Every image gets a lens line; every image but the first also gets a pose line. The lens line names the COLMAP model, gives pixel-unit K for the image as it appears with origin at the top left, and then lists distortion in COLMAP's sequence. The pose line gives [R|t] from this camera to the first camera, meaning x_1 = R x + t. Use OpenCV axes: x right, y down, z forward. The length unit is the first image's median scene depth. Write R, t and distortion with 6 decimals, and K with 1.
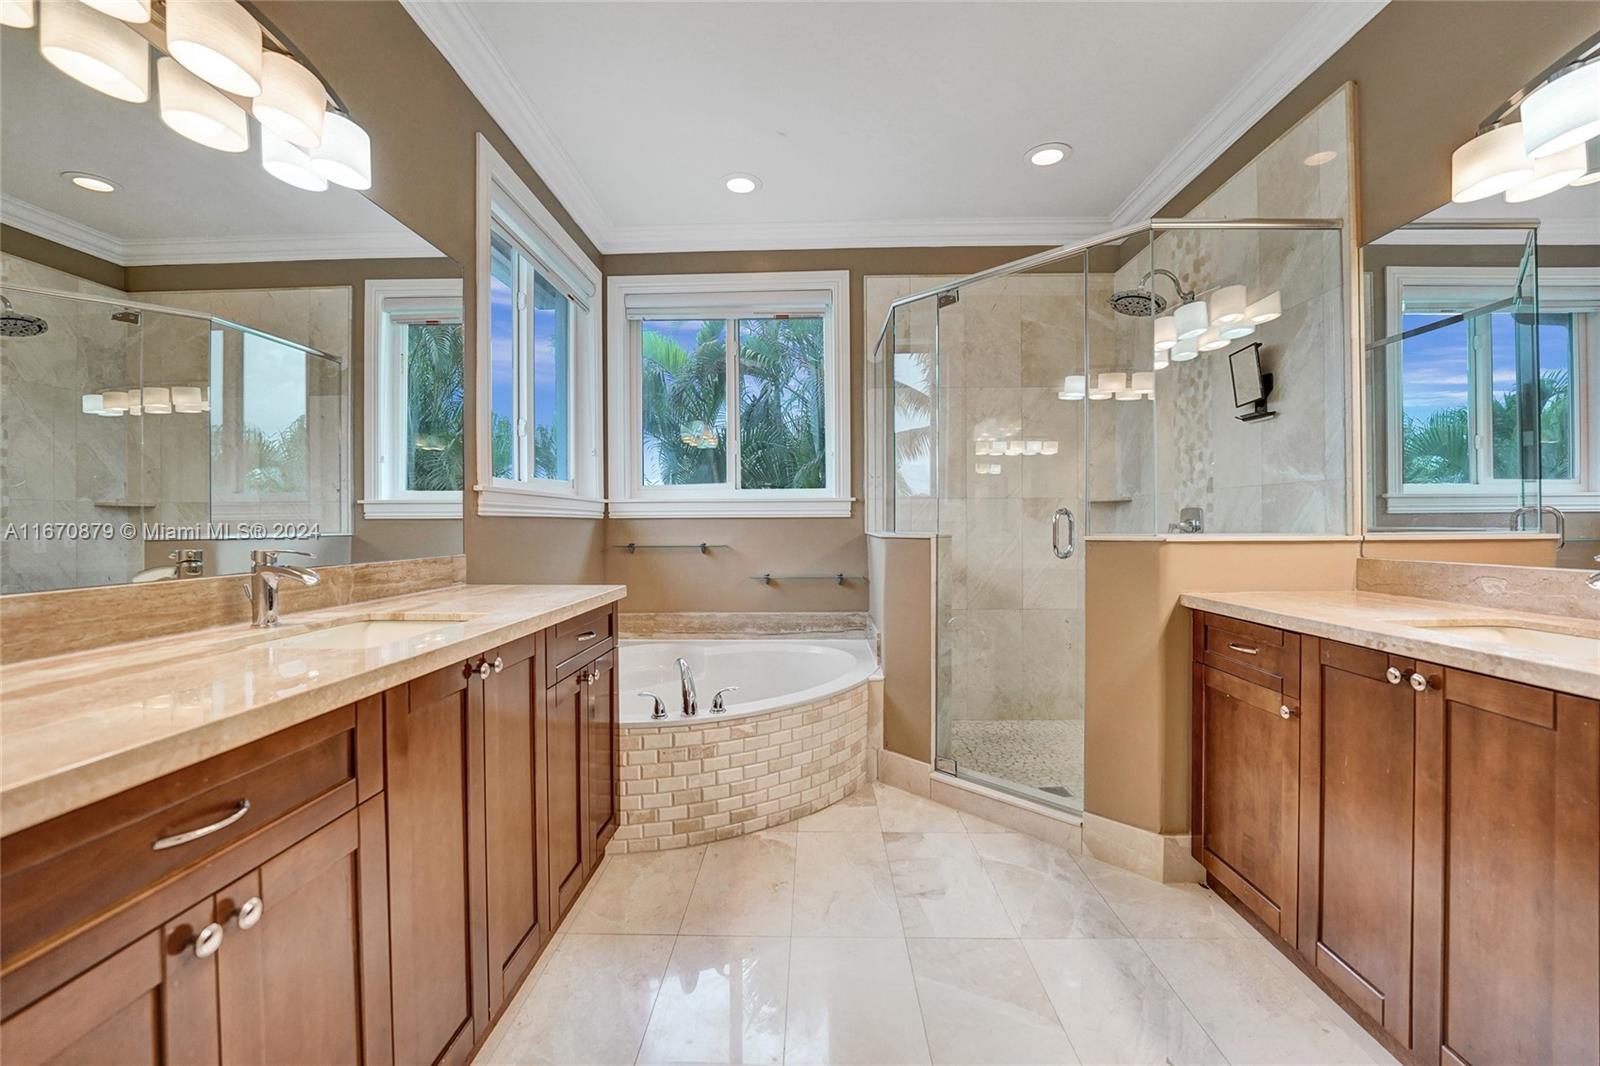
lens RADIAL K [[659.1, 0, 798.4], [0, 659.1, 525.0], [0, 0, 1]] dist [-0.021135, 0.000362]
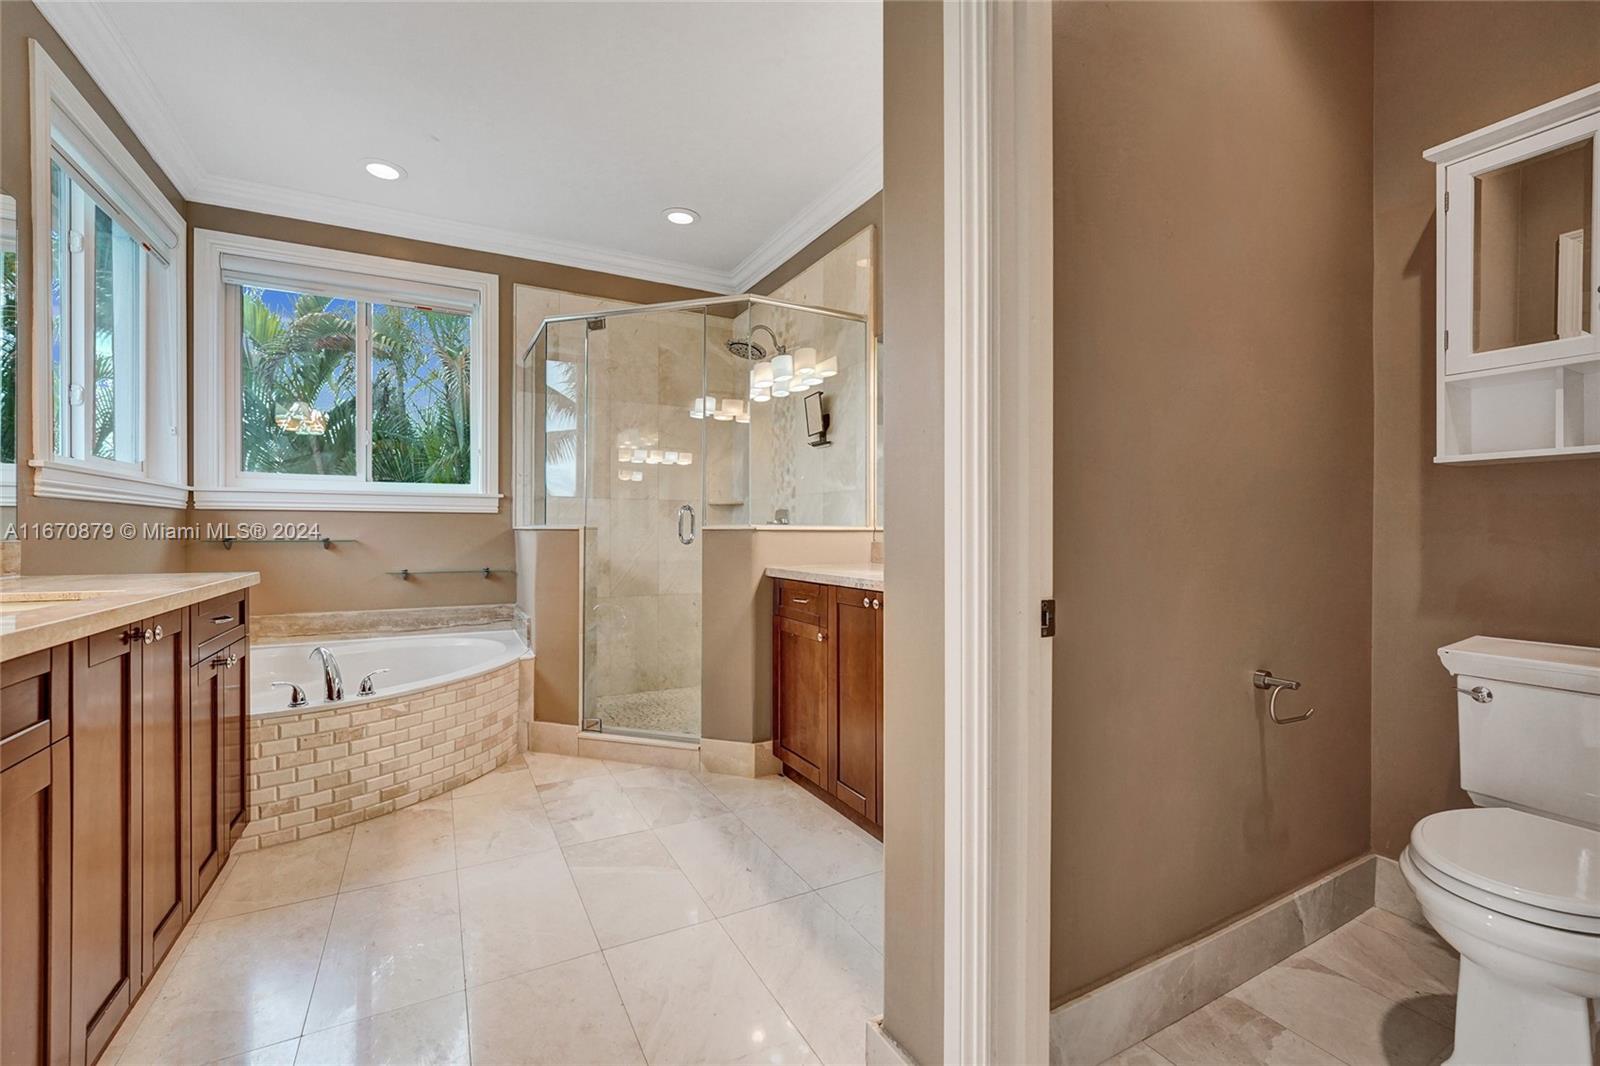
lens RADIAL K [[672.2, 0, 800.0], [0, 672.2, 533.0], [0, 0, 1]] dist [-0.011889, -0.000045]
pose [[0.863836, 0.005987, 0.503738, -0.060119], [-0.005221, 0.999982, -0.002933, 0.029085], [-0.503747, -0.000096, 0.863851, -0.221438]]
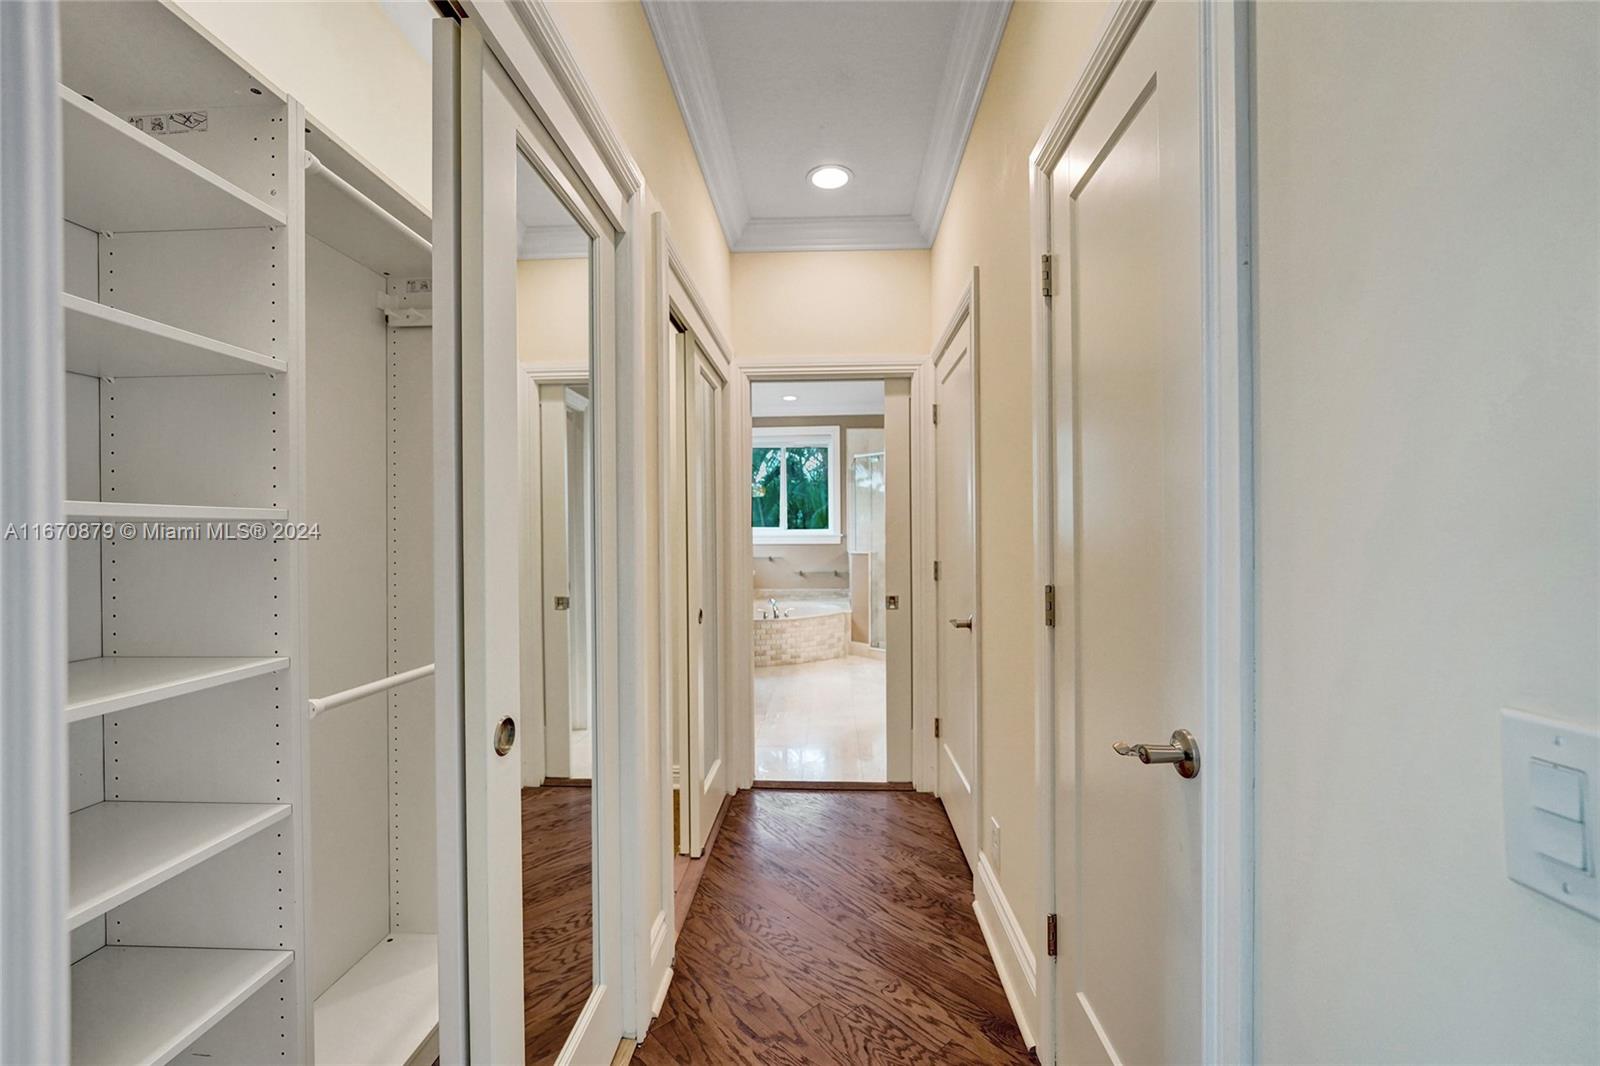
lens RADIAL K [[659.1, 0, 798.4], [0, 659.1, 525.0], [0, 0, 1]] dist [-0.021135, 0.000362]
pose [[0.999773, -0.001823, -0.021218, -0.013674], [0.001287, 0.999681, -0.025224, -0.026978], [0.021257, 0.025191, 0.999457, -1.593056]]
